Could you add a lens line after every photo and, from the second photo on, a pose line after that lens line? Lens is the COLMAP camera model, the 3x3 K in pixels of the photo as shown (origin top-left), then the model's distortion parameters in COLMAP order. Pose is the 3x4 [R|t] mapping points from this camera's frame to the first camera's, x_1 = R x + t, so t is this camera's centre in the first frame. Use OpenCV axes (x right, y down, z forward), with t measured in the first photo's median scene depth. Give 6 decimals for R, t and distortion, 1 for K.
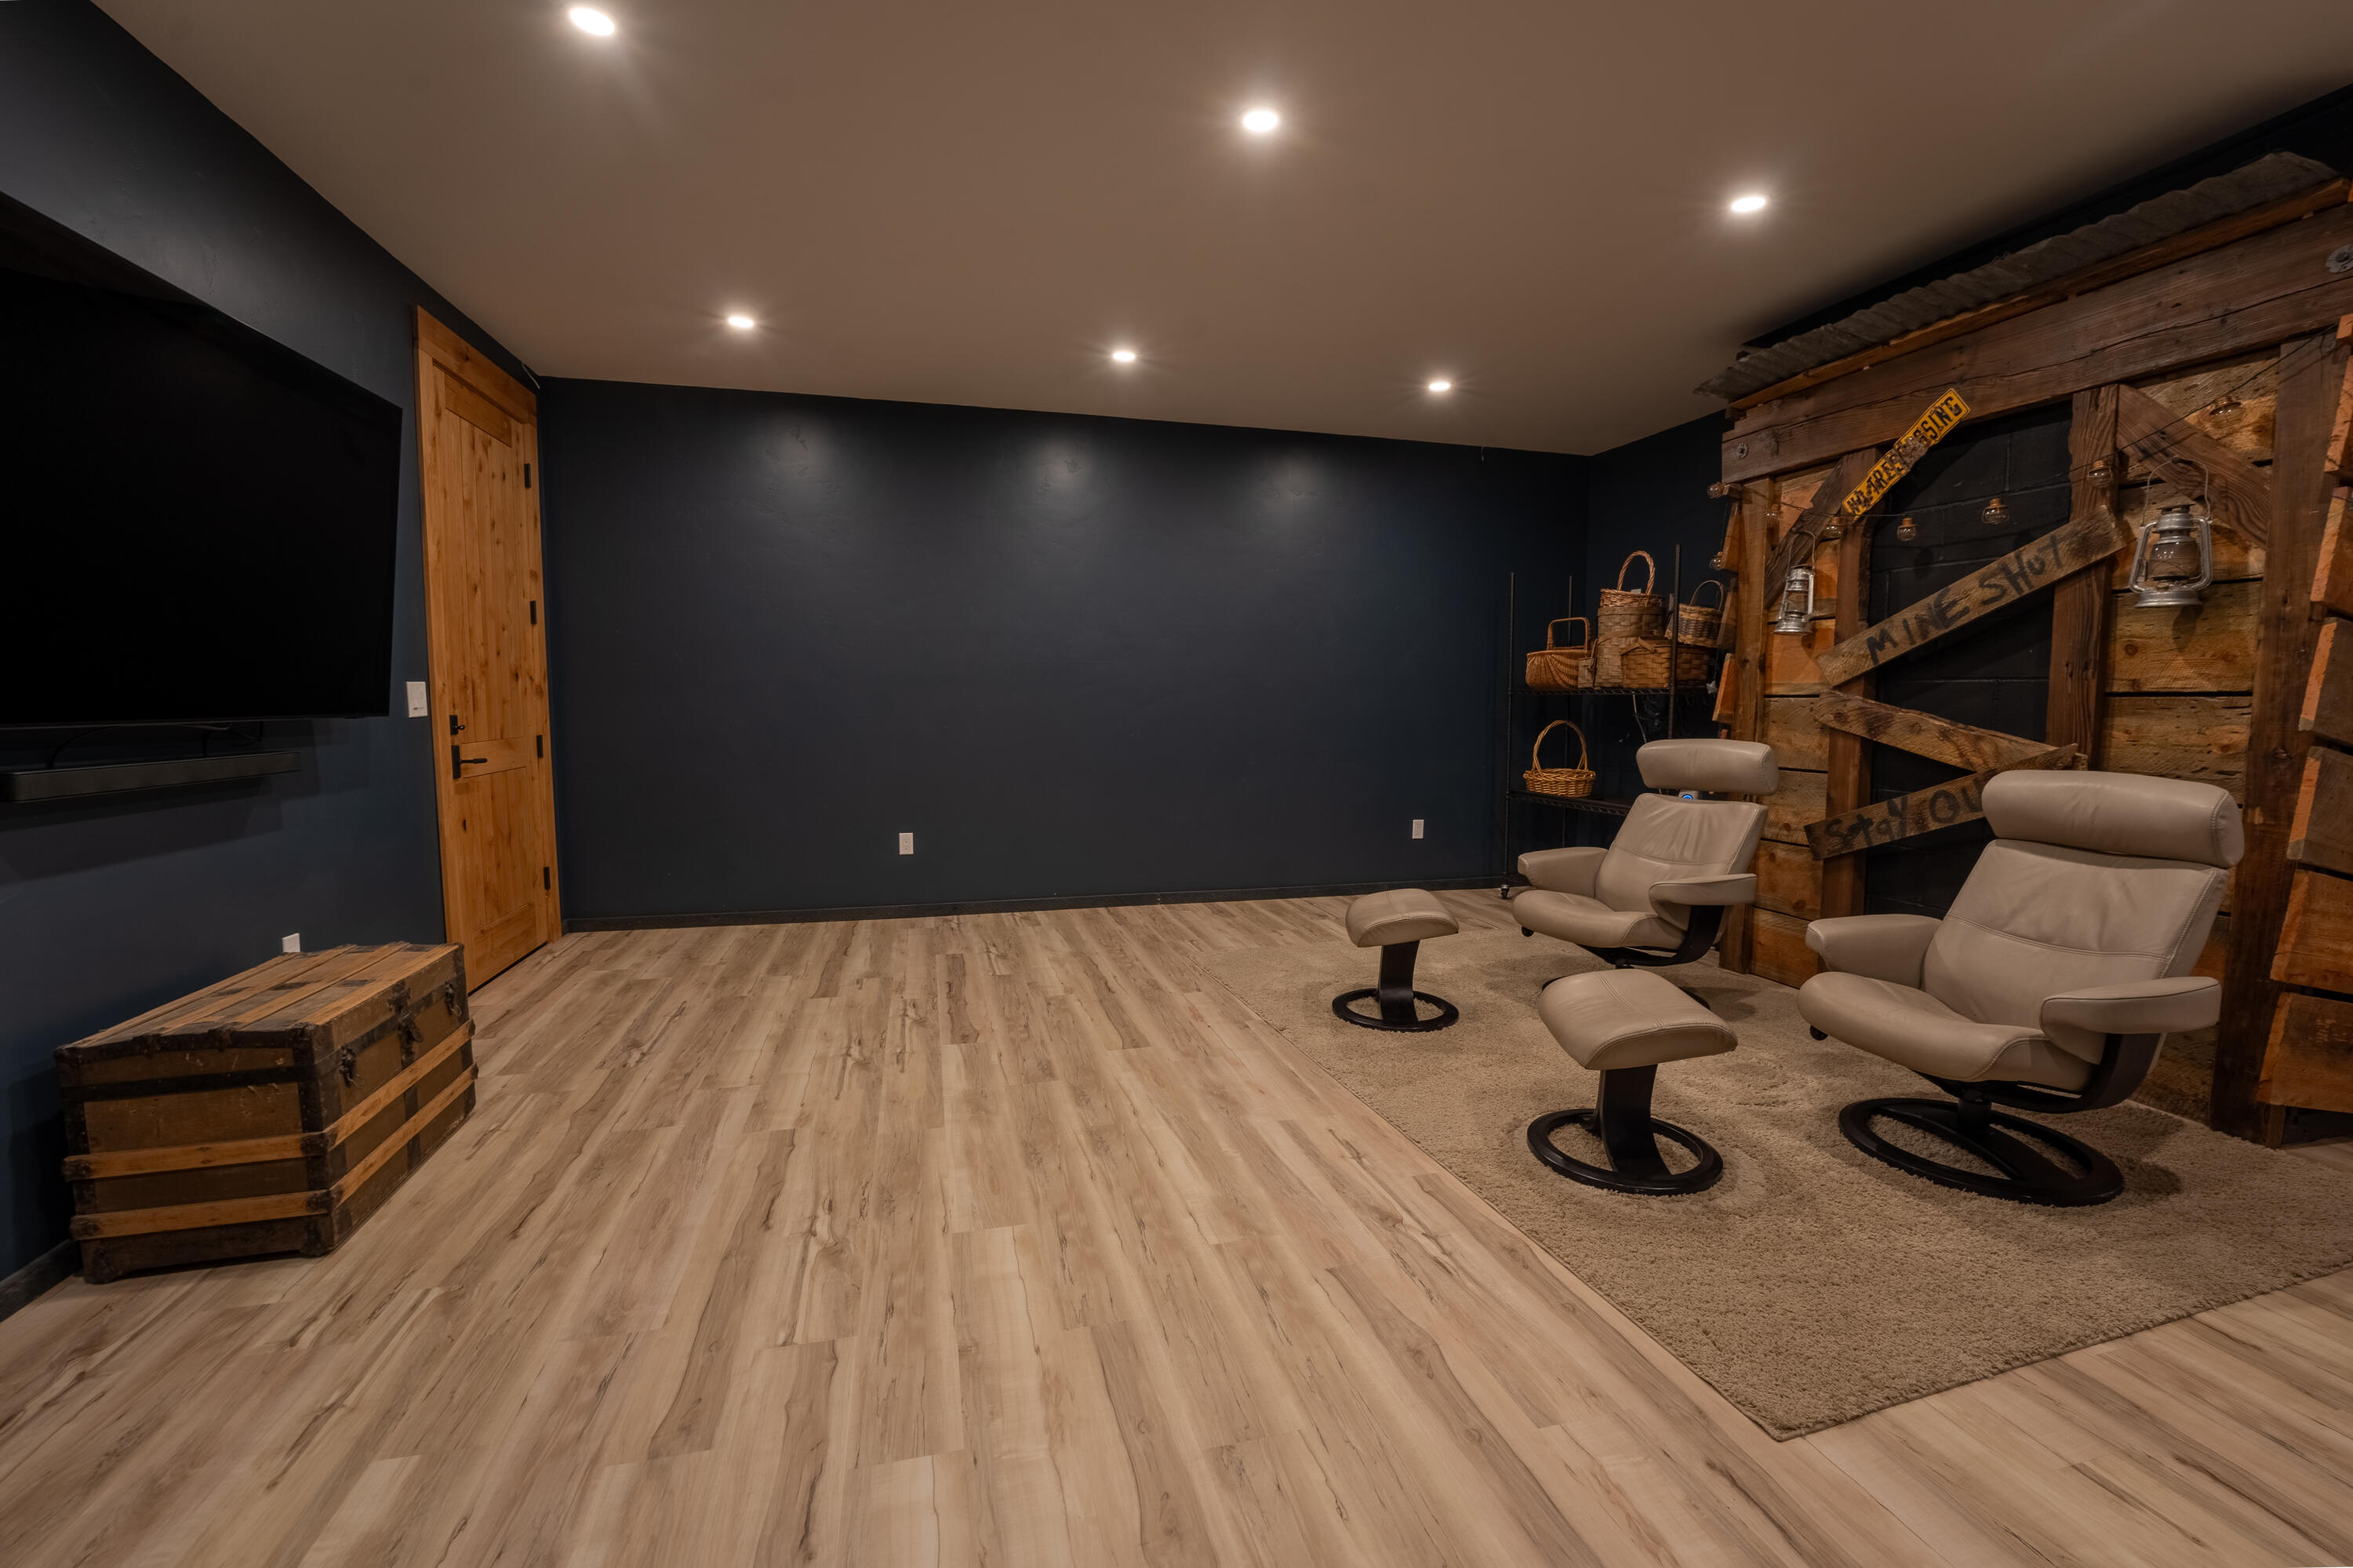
lens RADIAL K [[976.4, 0, 1176.5], [0, 976.4, 784.0], [0, 0, 1]] dist [-0.026625, -0.000126]
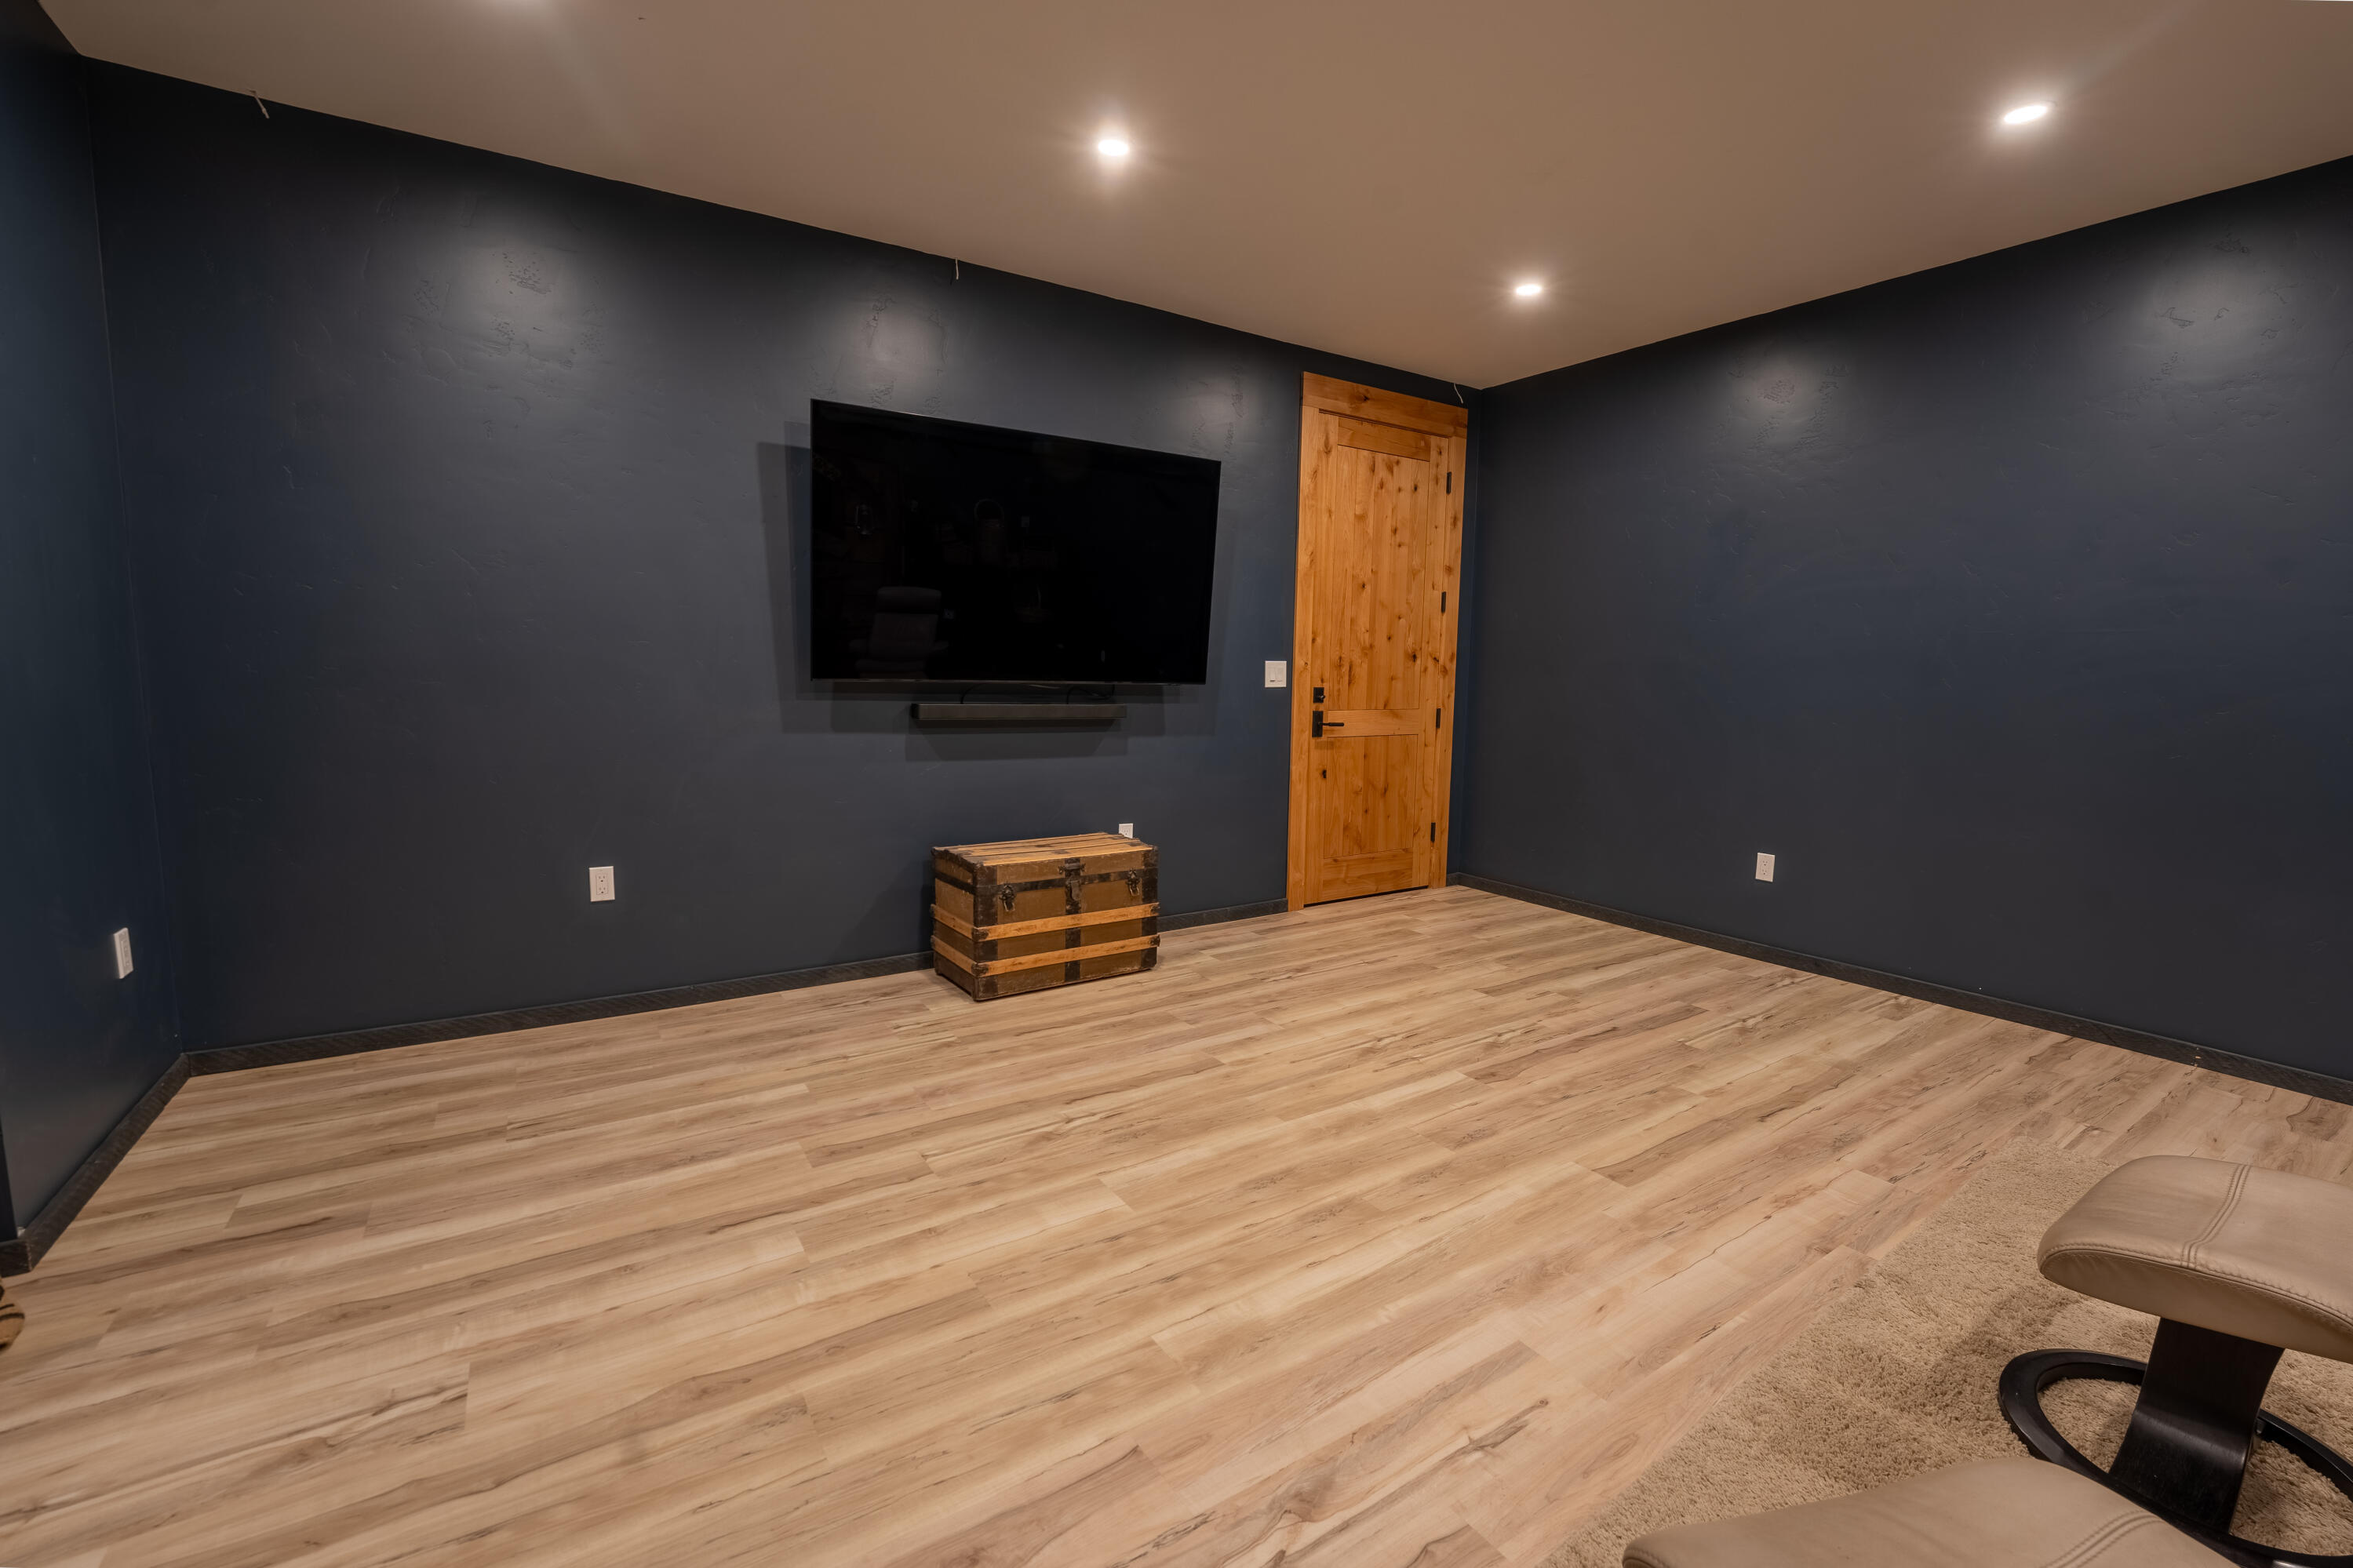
lens RADIAL K [[976.2, 0, 1176.5], [0, 976.2, 784.0], [0, 0, 1]] dist [-0.026625, -0.000126]
pose [[0.322487, 0.113262, -0.939773, 0.519112], [-0.100259, 0.991318, 0.085069, -0.043330], [0.941249, 0.066787, 0.331043, 0.488174]]
